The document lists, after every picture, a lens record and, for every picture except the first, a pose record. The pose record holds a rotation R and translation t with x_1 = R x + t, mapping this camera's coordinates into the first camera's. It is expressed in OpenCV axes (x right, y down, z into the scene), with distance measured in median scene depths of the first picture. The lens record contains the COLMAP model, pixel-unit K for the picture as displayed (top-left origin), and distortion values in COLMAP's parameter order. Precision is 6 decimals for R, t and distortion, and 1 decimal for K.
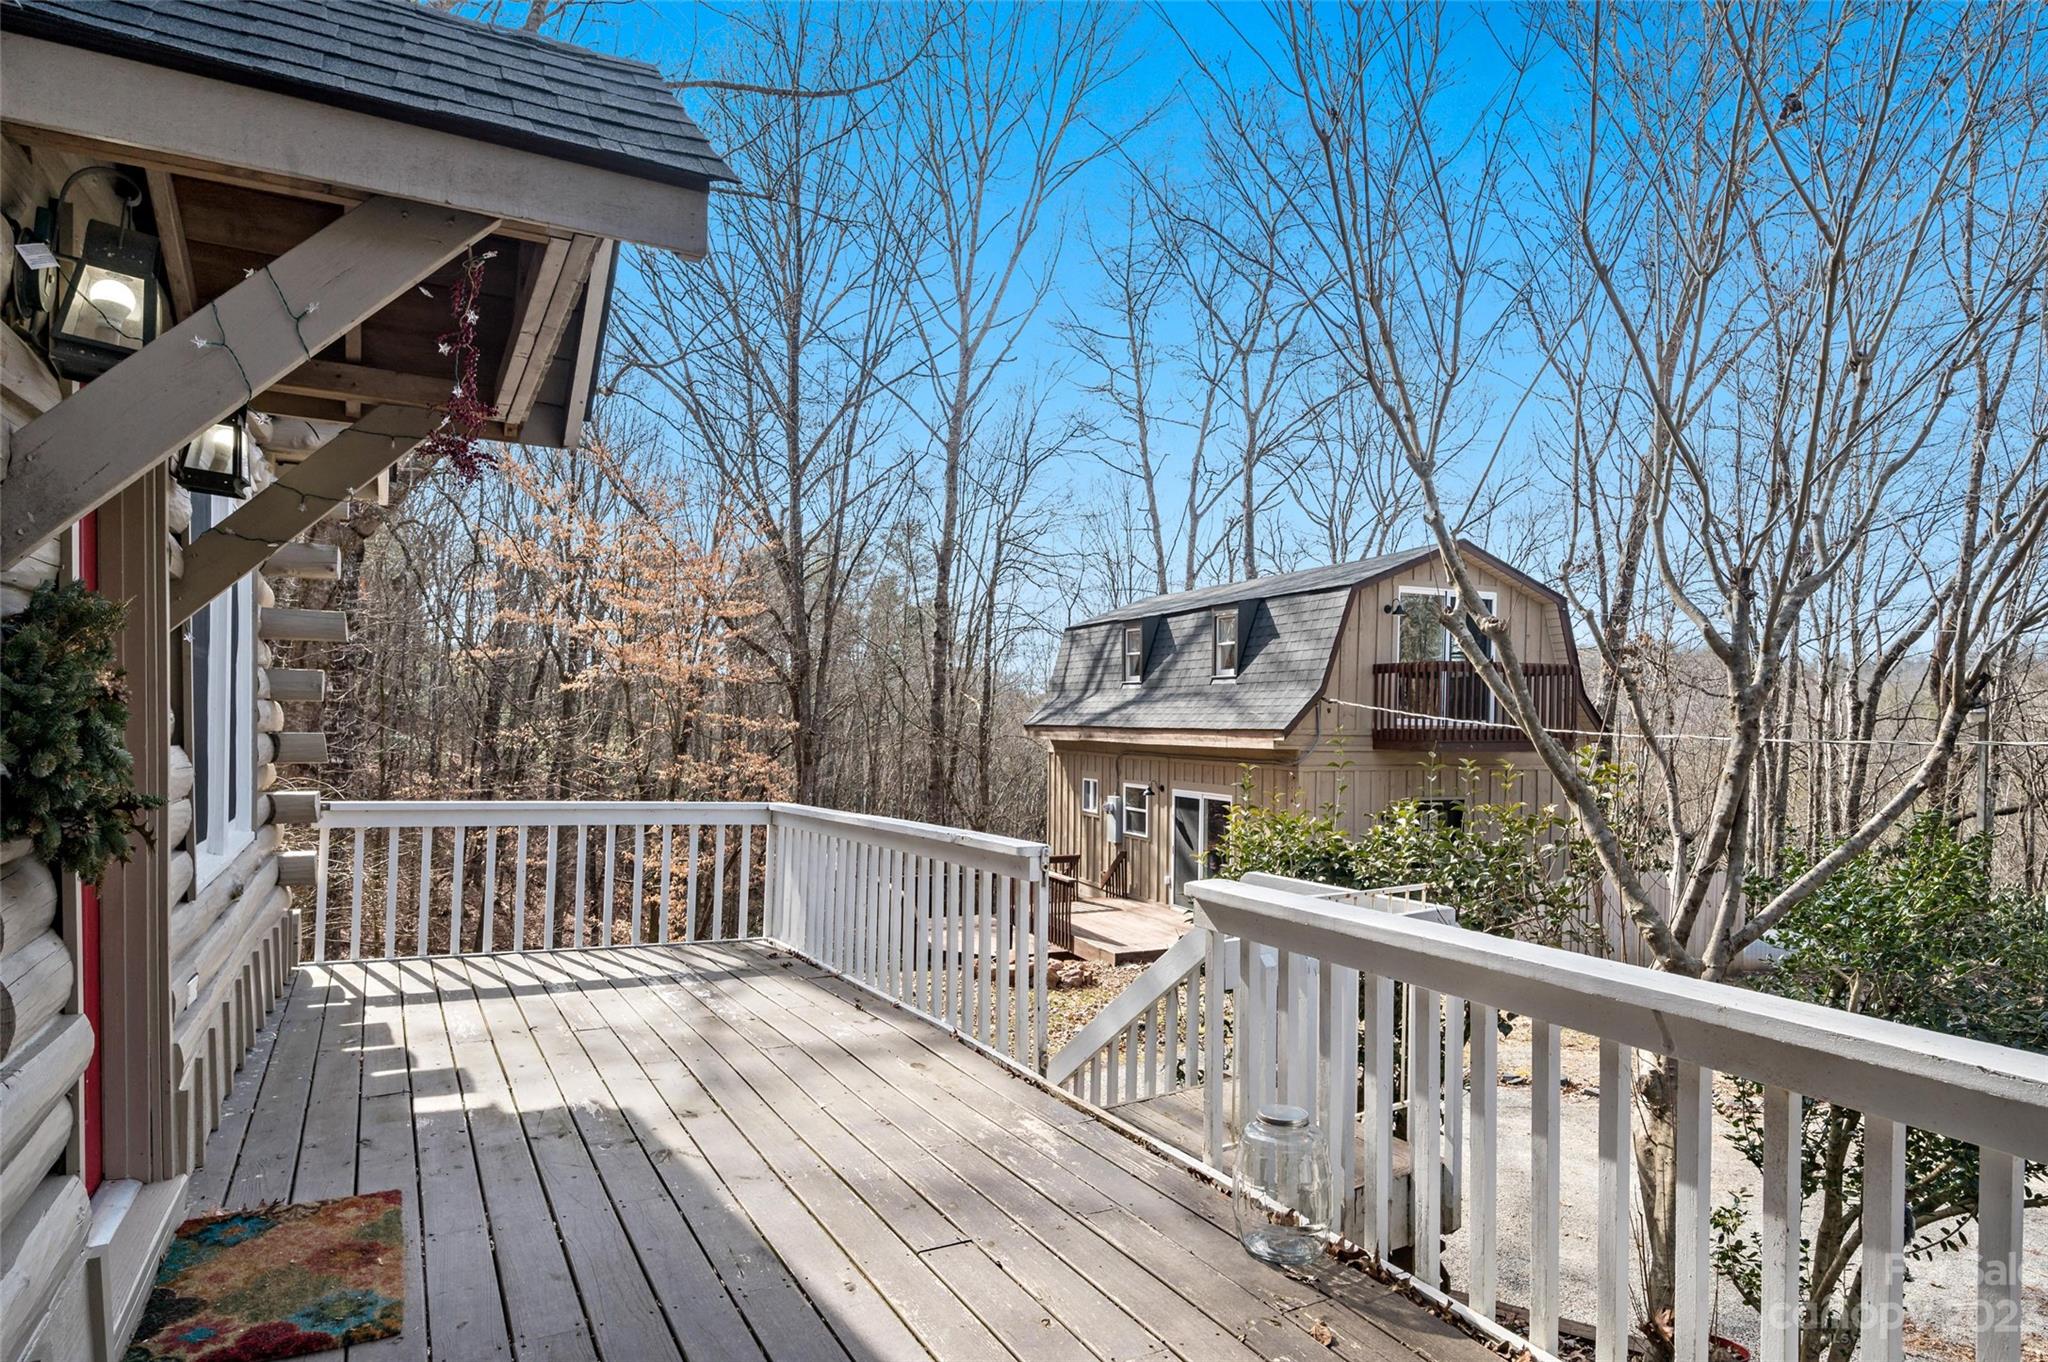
lens RADIAL K [[1176.4, 0, 1028.3], [0, 1176.4, 728.8], [0, 0, 1]] dist [-0.001775, -0.000227]
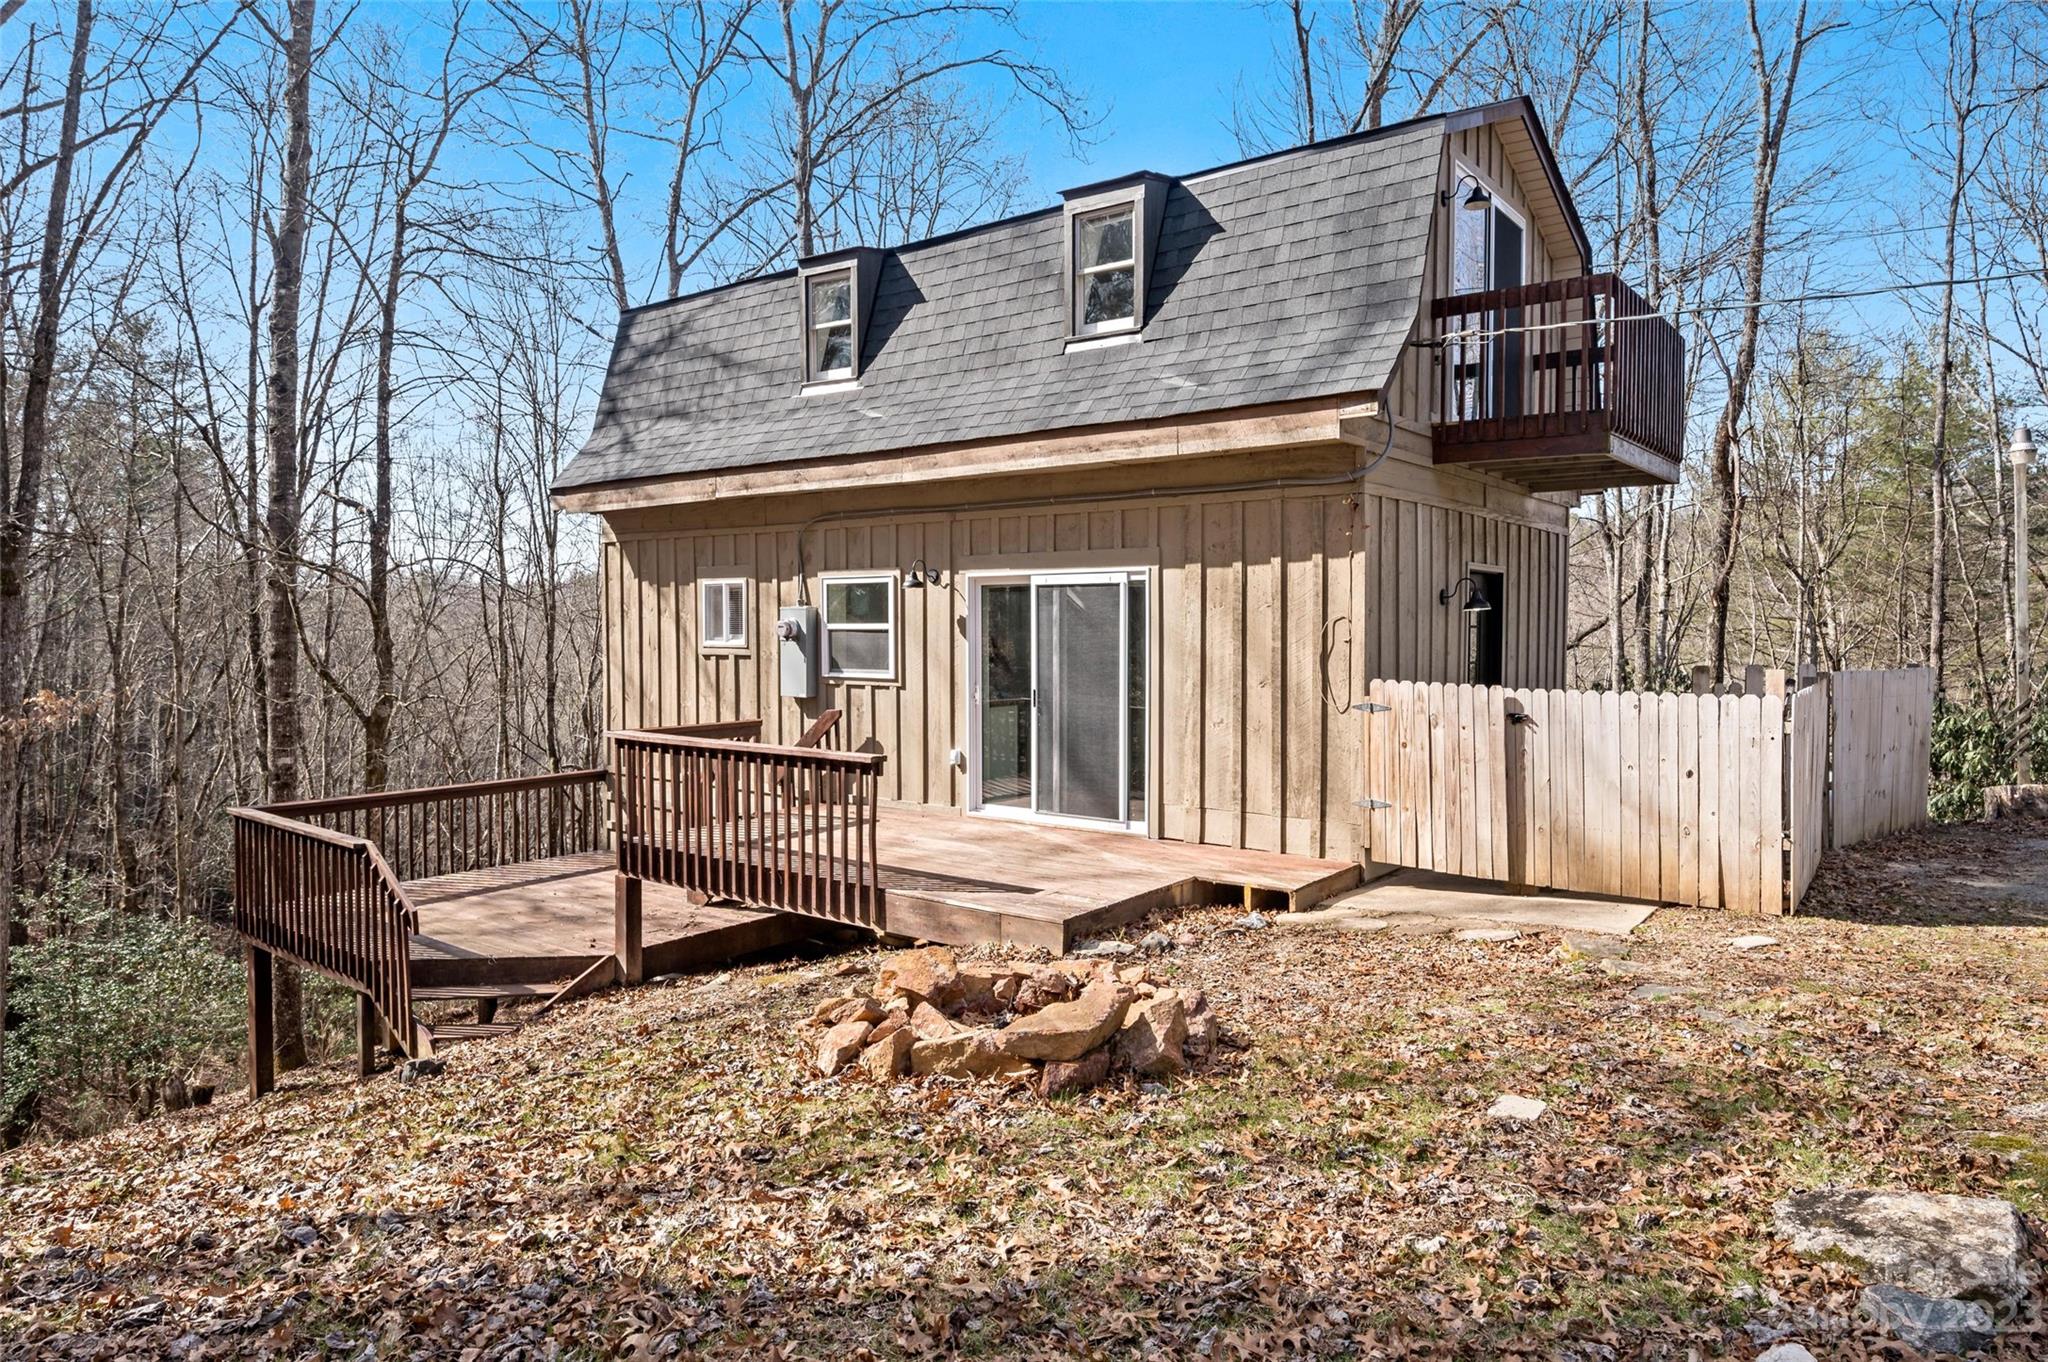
lens RADIAL K [[1235.4, 0, 1024.0], [0, 1235.4, 681.0], [0, 0, 1]] dist [0.001695, 0.000599]
pose [[0.864470, -0.040094, 0.501083, -0.072949], [0.018744, 0.998692, 0.047572, 0.042642], [-0.502335, -0.031732, 0.864091, 0.312633]]
